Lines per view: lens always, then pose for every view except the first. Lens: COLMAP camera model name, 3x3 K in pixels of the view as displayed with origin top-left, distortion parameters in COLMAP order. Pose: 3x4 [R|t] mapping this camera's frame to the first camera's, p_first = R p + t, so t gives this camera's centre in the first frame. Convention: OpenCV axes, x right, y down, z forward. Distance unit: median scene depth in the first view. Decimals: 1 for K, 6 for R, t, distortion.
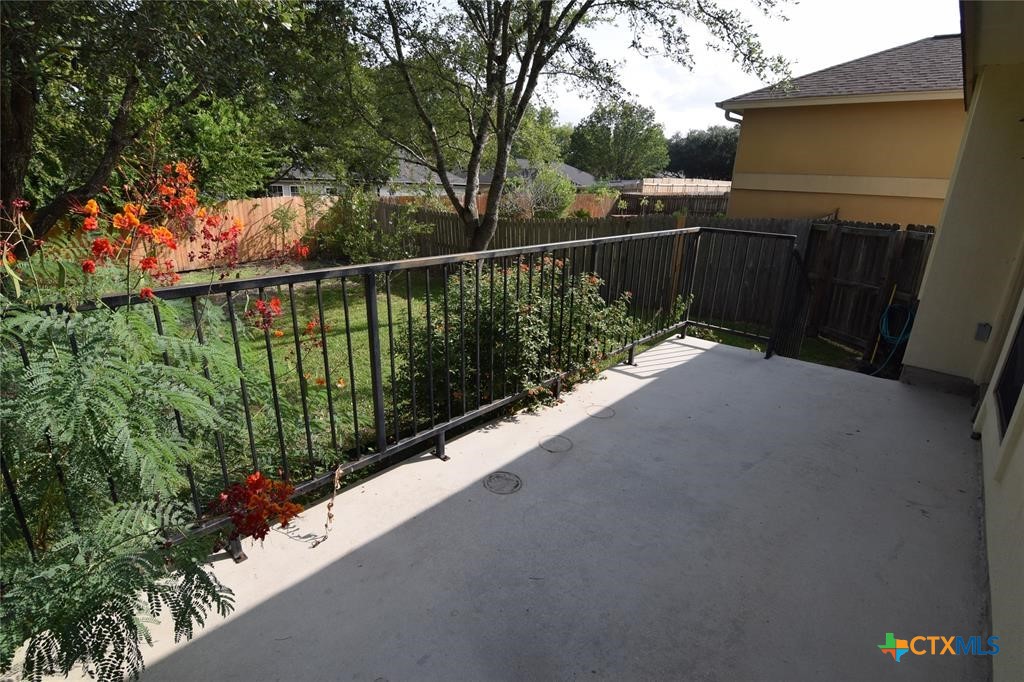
lens RADIAL K [[498.0, 0, 512.0], [0, 498.0, 341.0], [0, 0, 1]] dist [-0.002870, -0.012913]
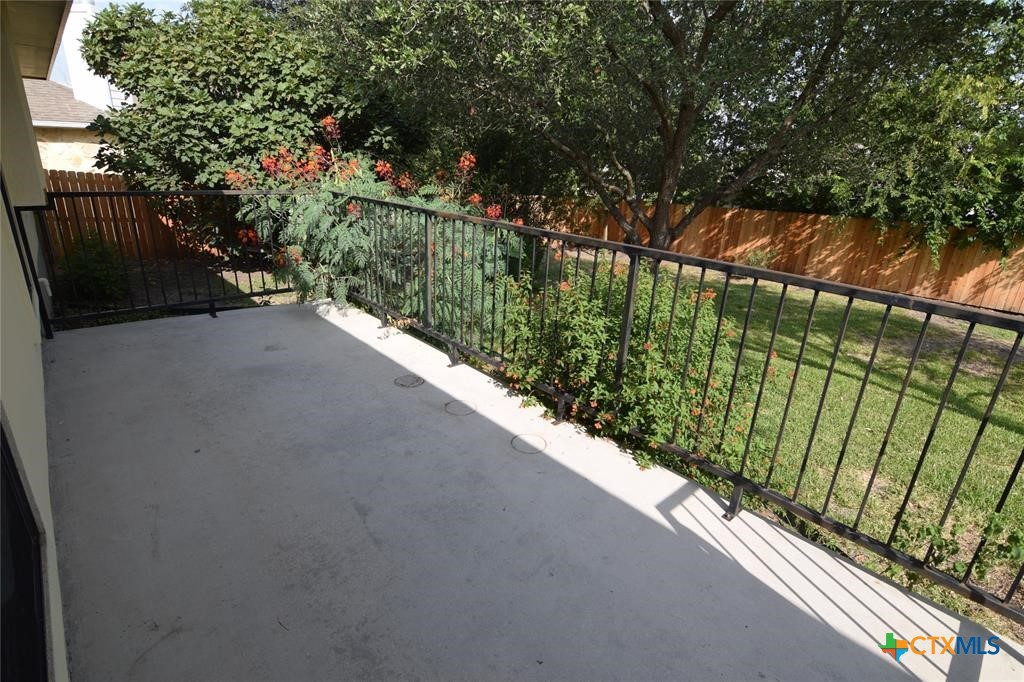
lens RADIAL K [[498.0, 0, 512.0], [0, 498.0, 341.0], [0, 0, 1]] dist [-0.002870, -0.012913]
pose [[-0.100340, 0.304924, -0.947076, 1.031565], [-0.355568, 0.878030, 0.320365, -0.293196], [0.929249, 0.368896, 0.020319, 1.029010]]
